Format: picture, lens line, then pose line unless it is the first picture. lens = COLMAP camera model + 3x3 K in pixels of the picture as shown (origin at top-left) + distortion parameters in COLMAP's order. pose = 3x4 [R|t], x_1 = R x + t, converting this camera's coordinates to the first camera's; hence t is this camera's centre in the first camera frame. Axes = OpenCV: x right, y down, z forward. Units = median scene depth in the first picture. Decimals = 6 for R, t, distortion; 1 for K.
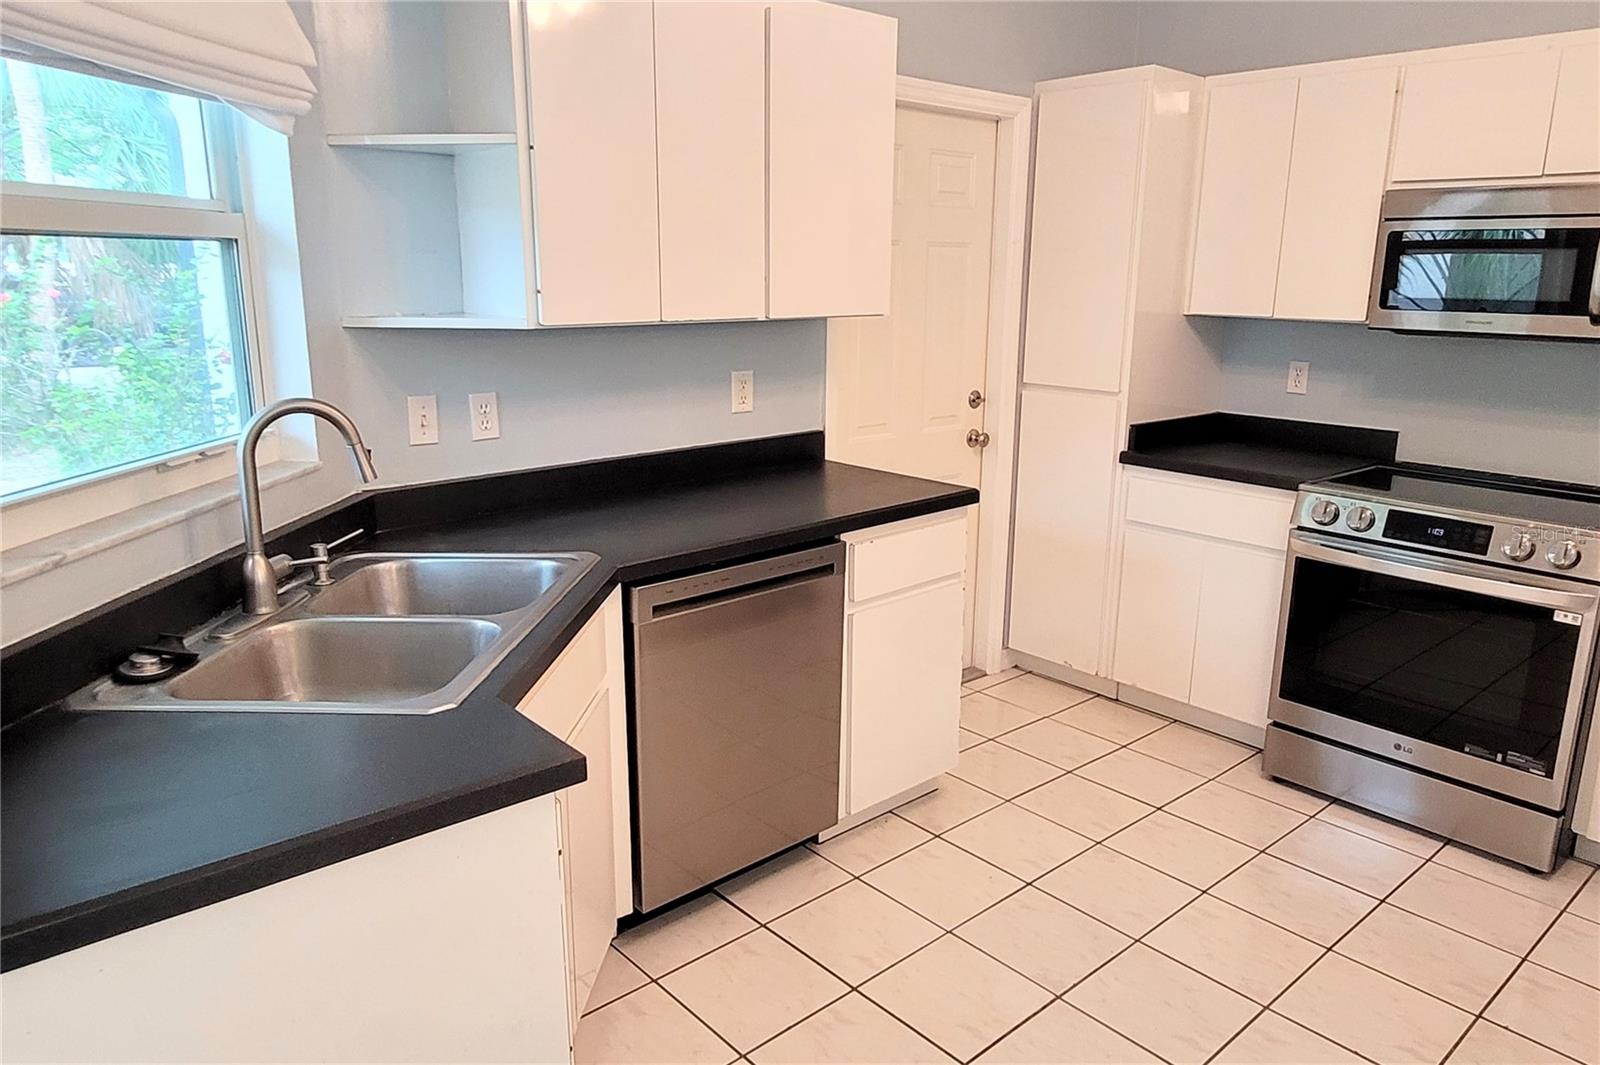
lens RADIAL K [[1113.4, 0, 798.9], [0, 1113.4, 515.8], [0, 0, 1]] dist [0.002201, 0.008821]
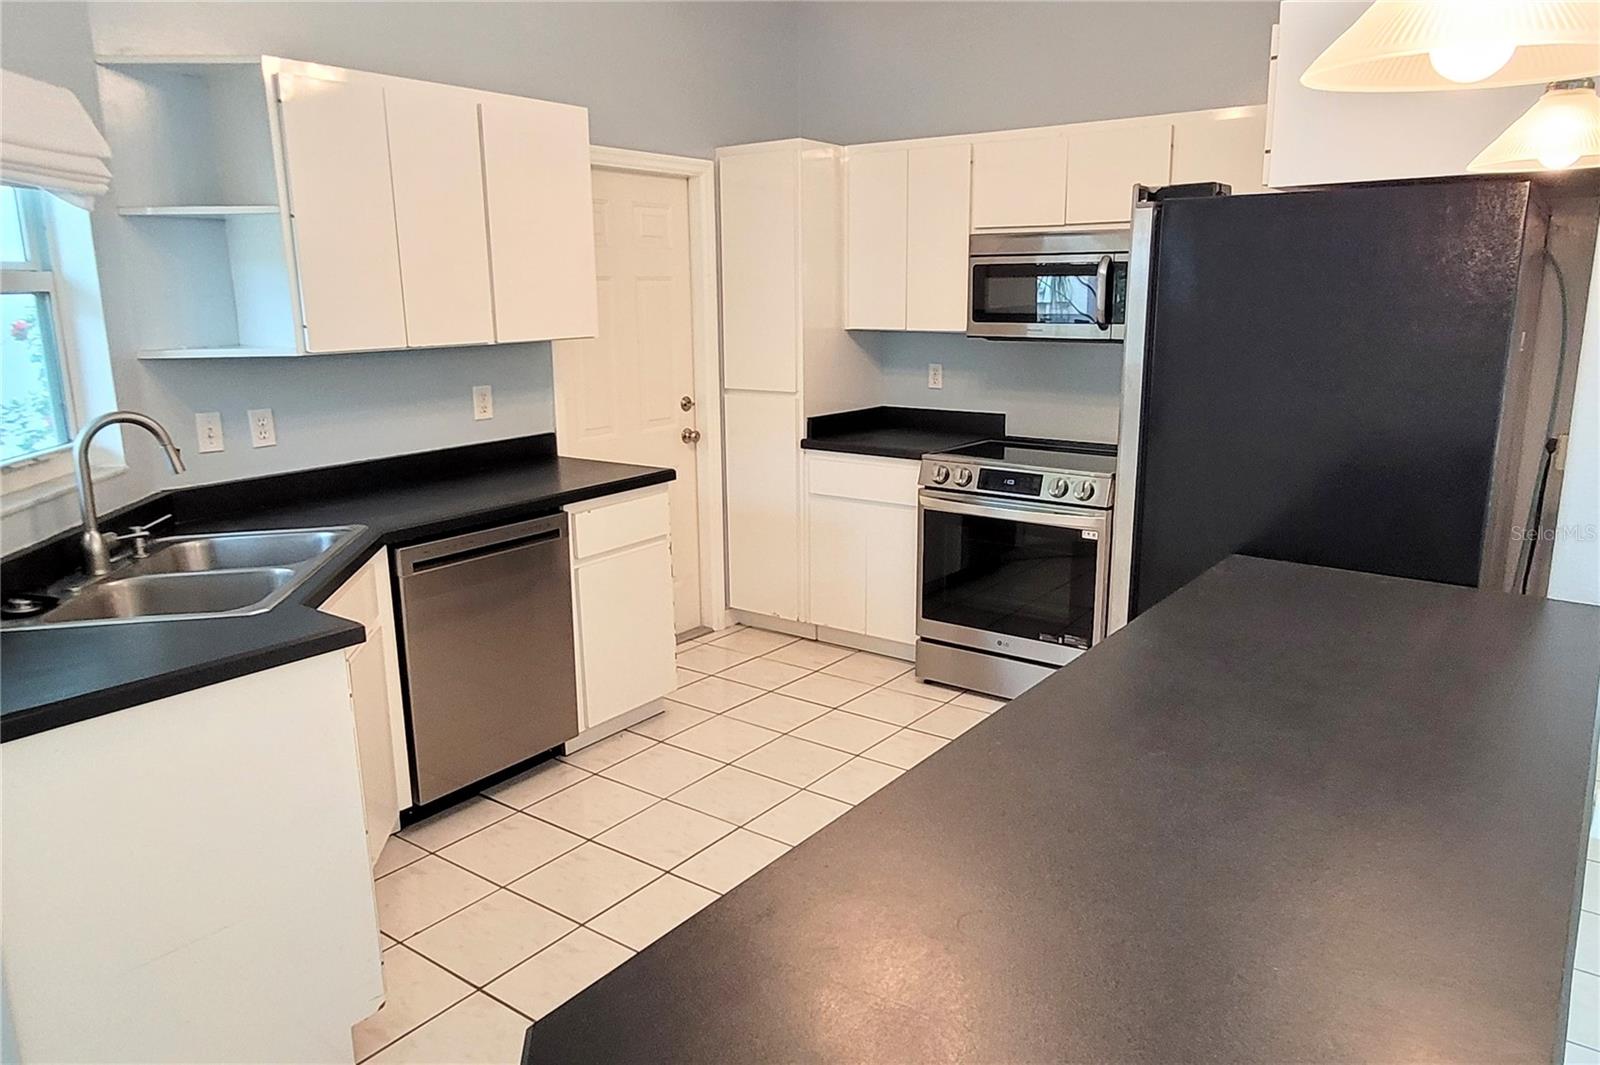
lens RADIAL K [[1113.4, 0, 811.8], [0, 1113.4, 517.7], [0, 0, 1]] dist [0.002201, 0.008821]
pose [[0.977669, -0.062444, 0.200657, 0.055112], [0.065943, 0.997765, -0.010796, 0.058728], [-0.199535, 0.023787, 0.979602, -0.306980]]
